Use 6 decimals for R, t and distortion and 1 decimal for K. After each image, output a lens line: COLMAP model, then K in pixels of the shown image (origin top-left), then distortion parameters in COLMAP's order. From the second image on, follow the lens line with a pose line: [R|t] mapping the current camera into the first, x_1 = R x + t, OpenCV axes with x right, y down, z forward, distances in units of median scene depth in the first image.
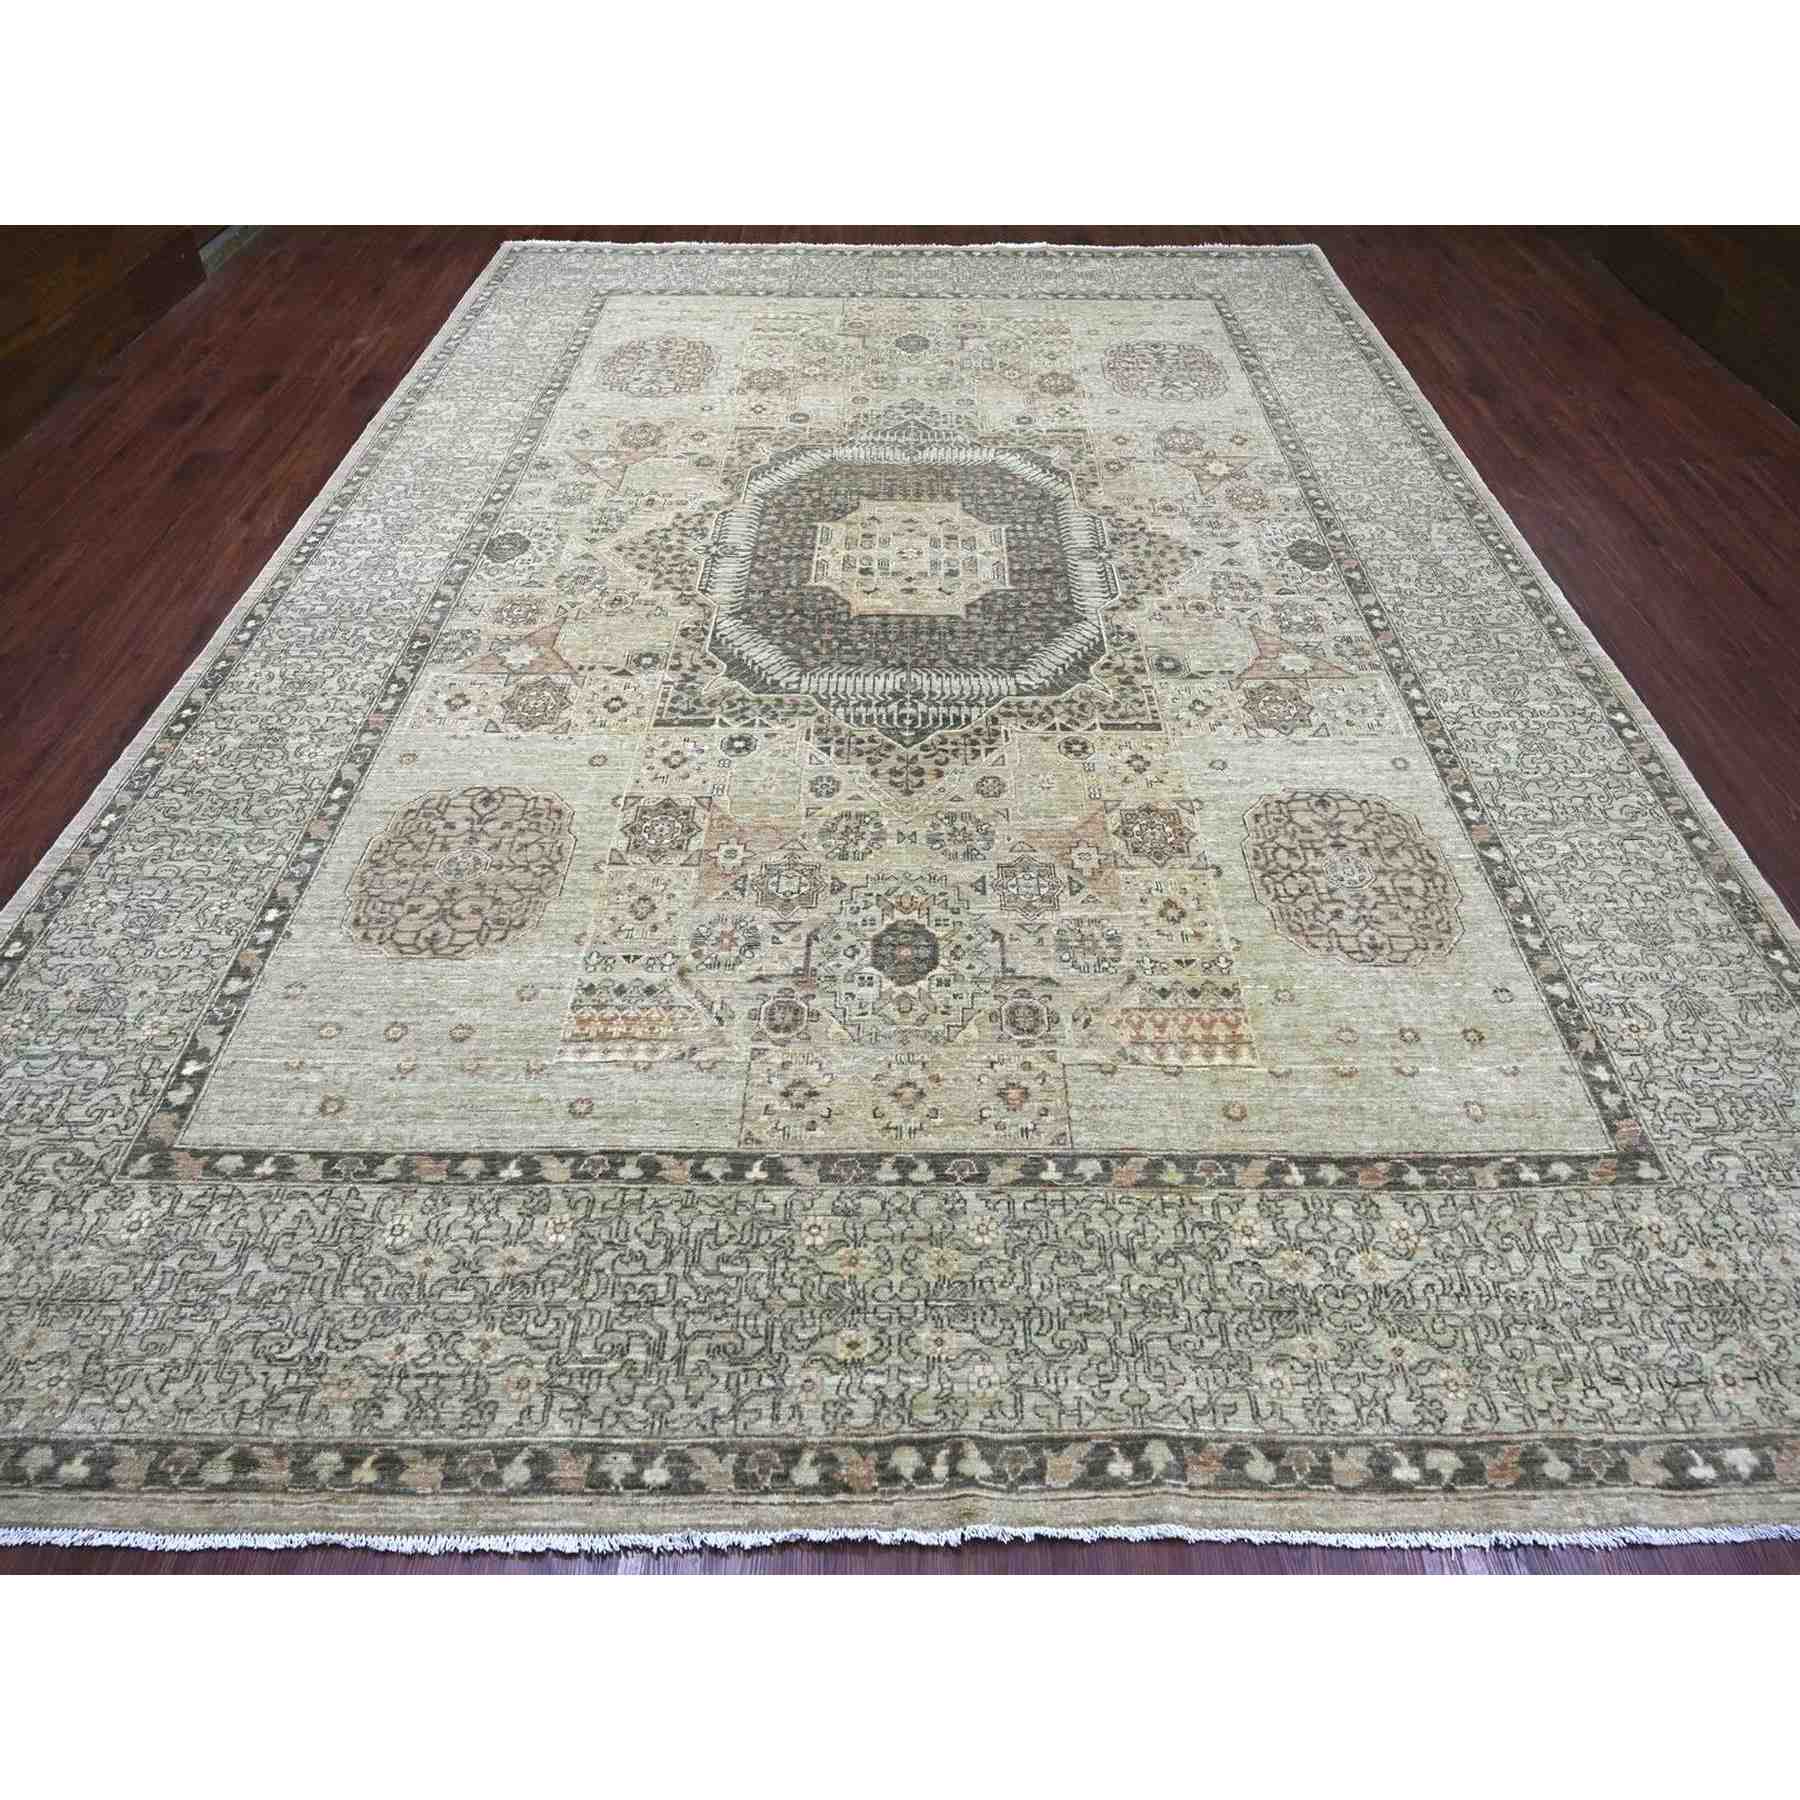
lens RADIAL K [[907.5, 0, 900.0], [0, 907.5, 900.0], [0, 0, 1]] dist [-0.005821, 0.000197]
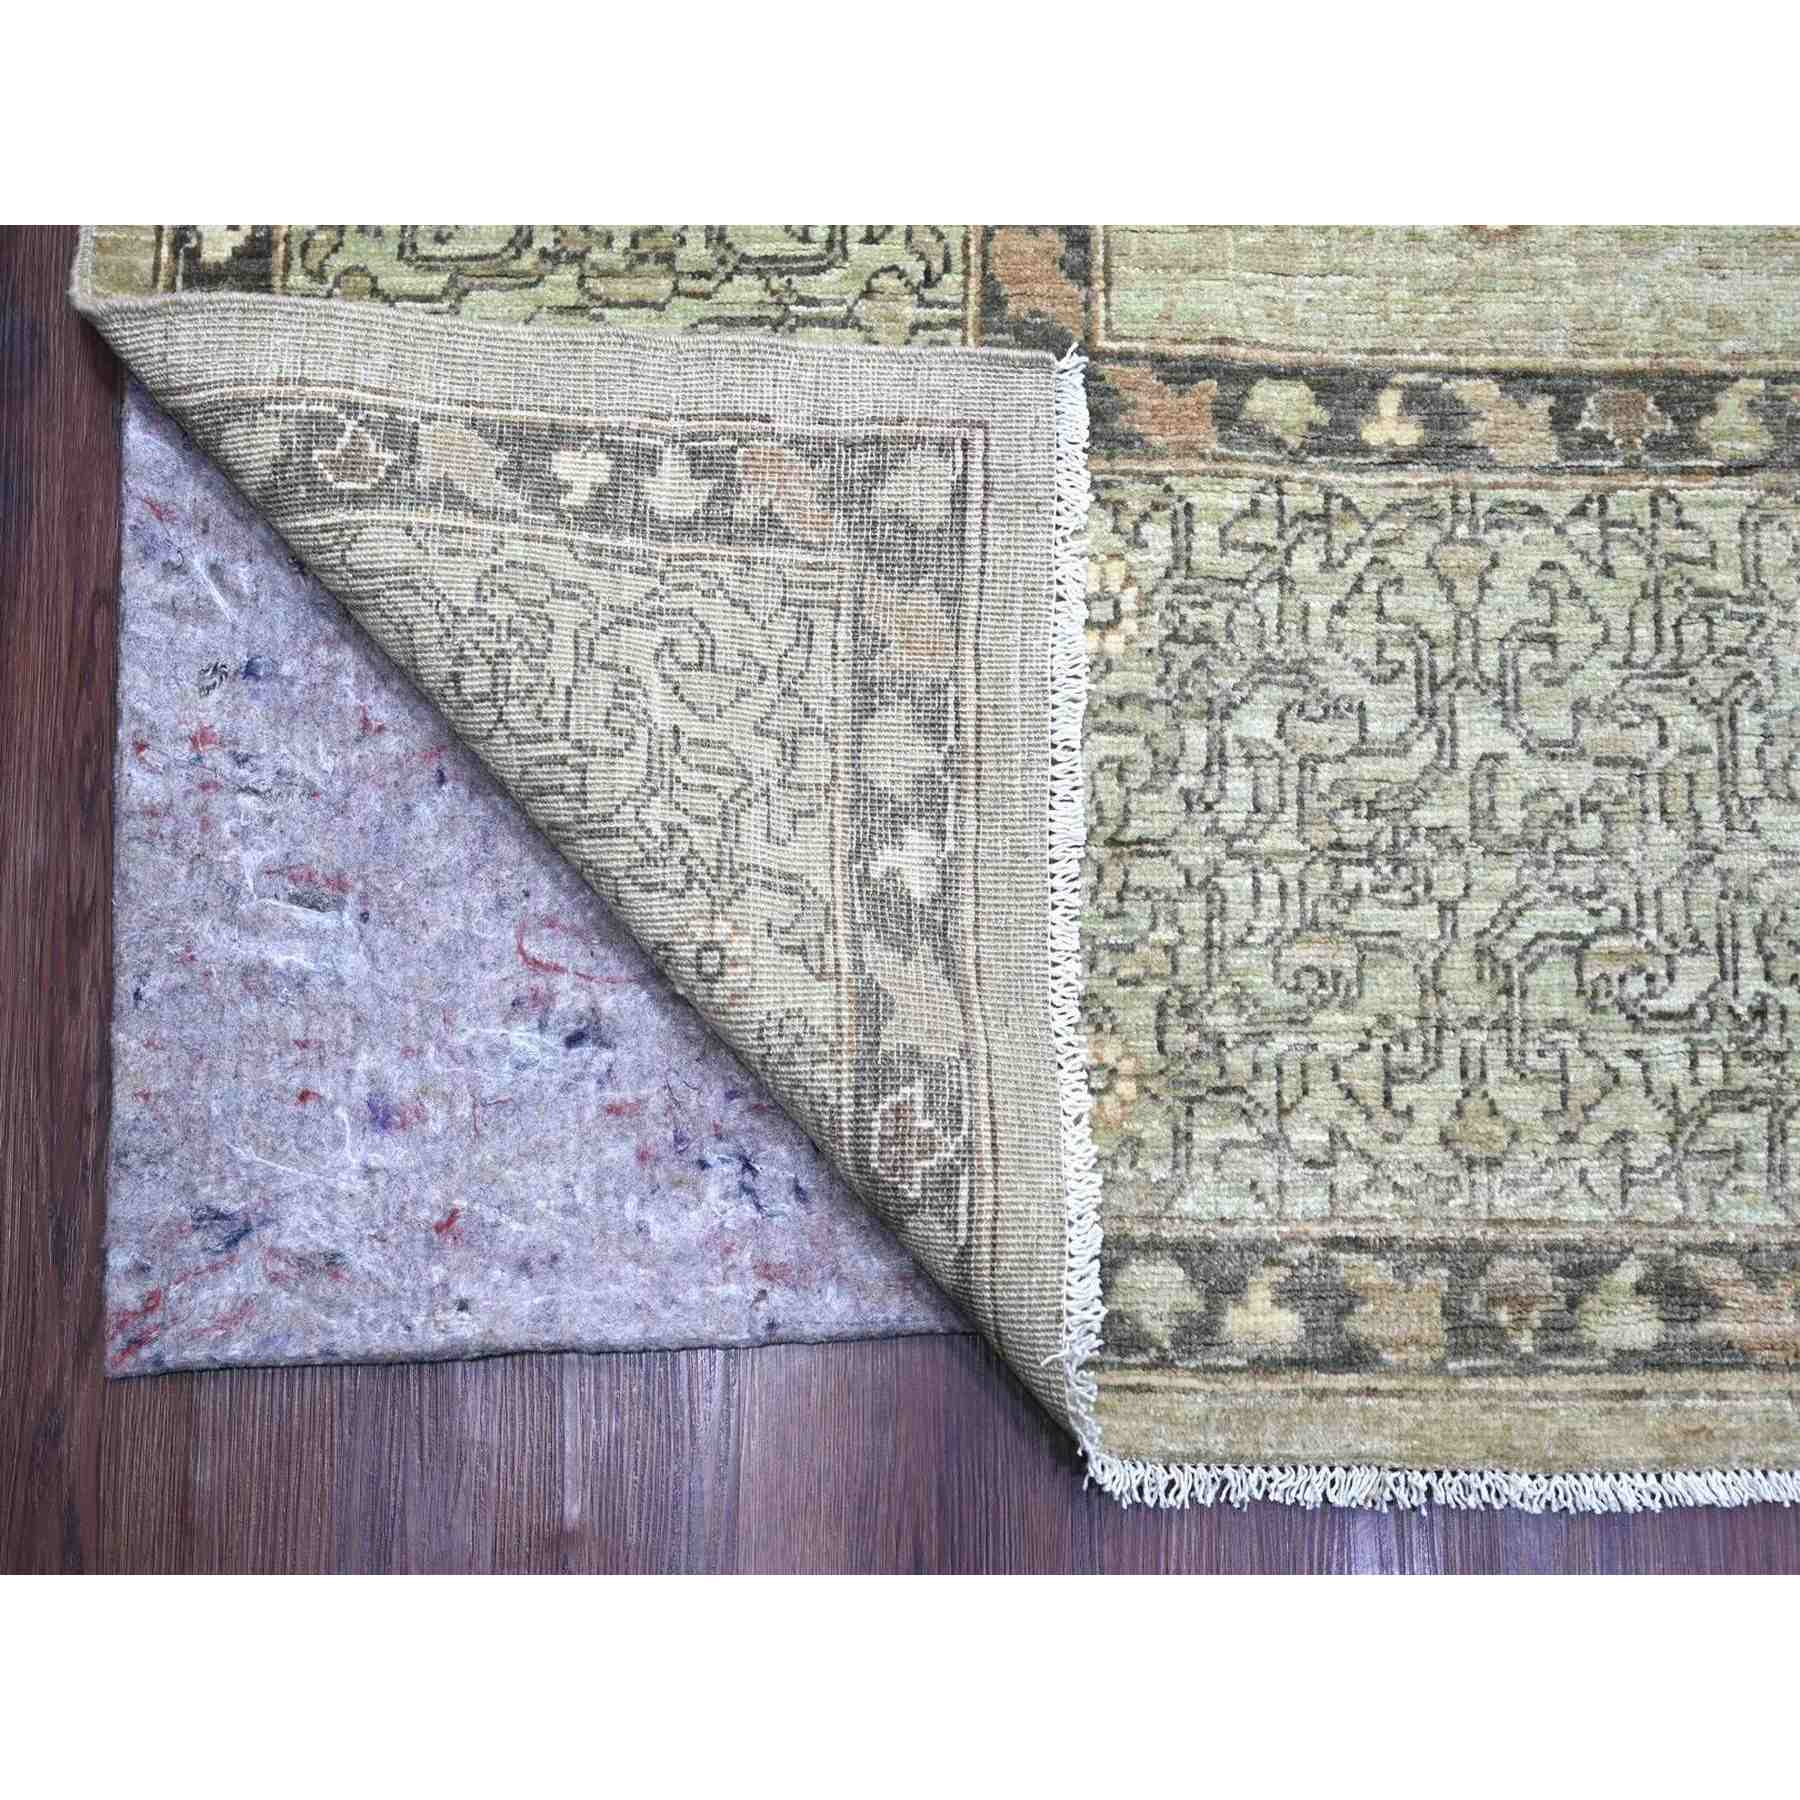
lens RADIAL K [[3313.0, 0, 900.0], [0, 3313.0, 900.0], [0, 0, 1]] dist [0.014890, -0.062588]
pose [[0.998991, -0.001591, 0.044884, -0.804951], [-0.017539, 0.906196, 0.422495, -0.010170], [-0.041346, -0.422855, 0.905253, -0.016853]]
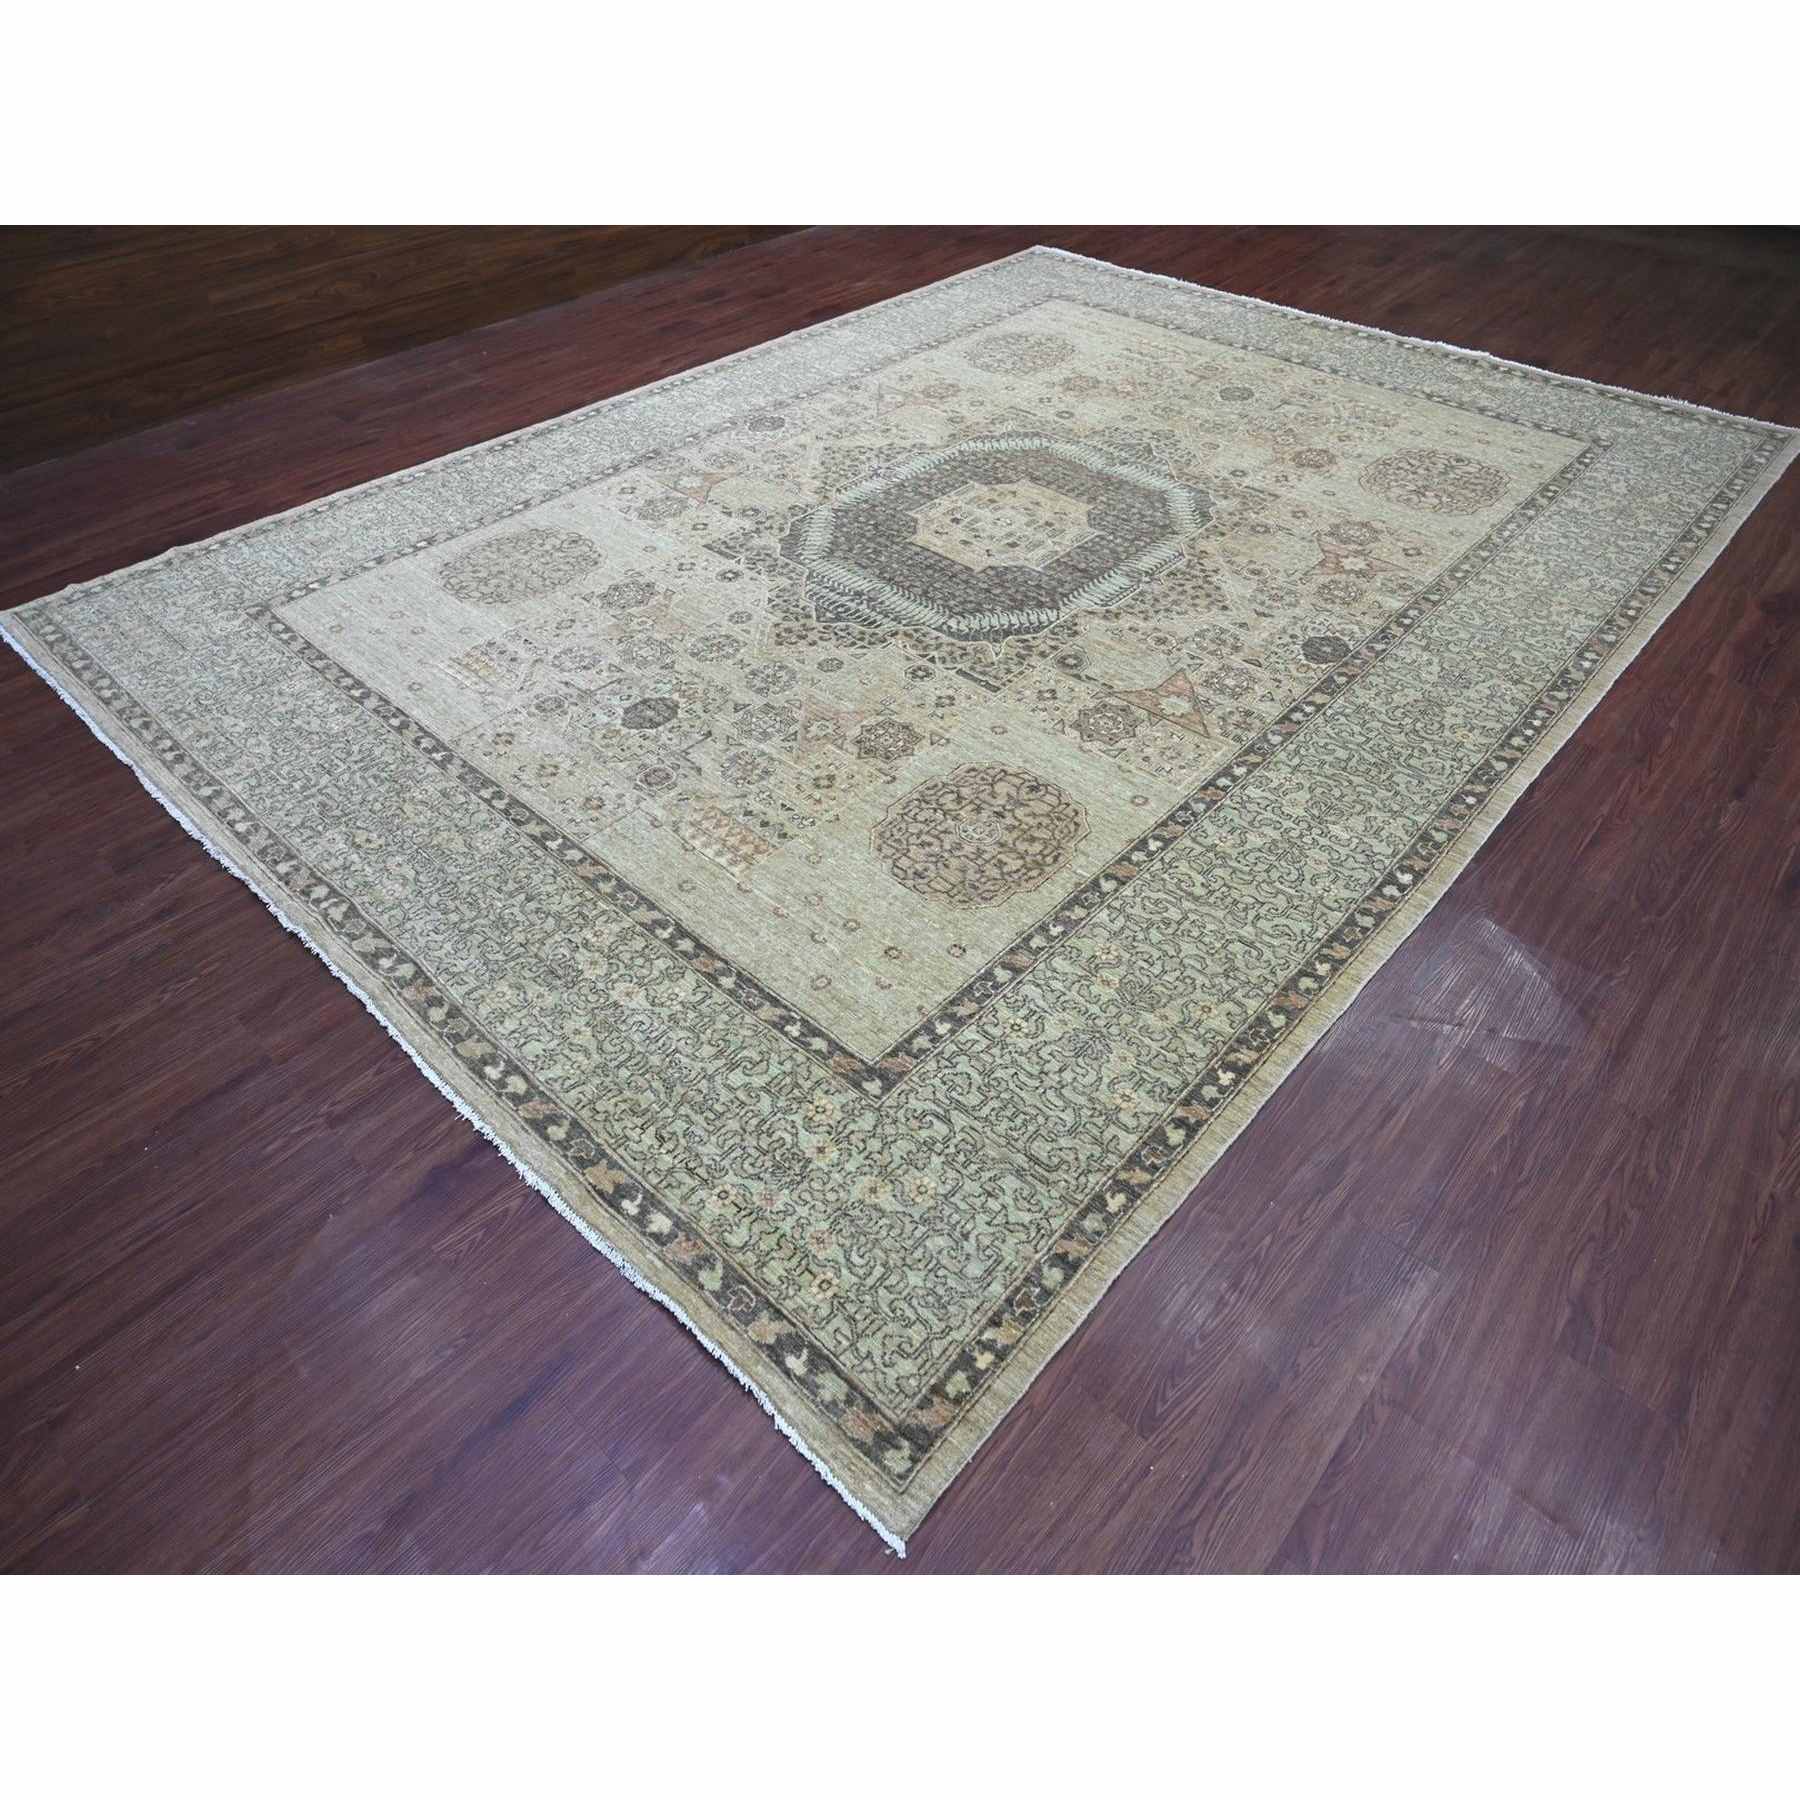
lens RADIAL K [[907.5, 0, 900.0], [0, 907.5, 900.0], [0, 0, 1]] dist [-0.005821, 0.000197]
pose [[0.767255, 0.491283, -0.412263, 1.011225], [-0.509349, 0.857390, 0.073789, 0.008380], [0.389722, 0.153371, 0.908072, -0.011930]]
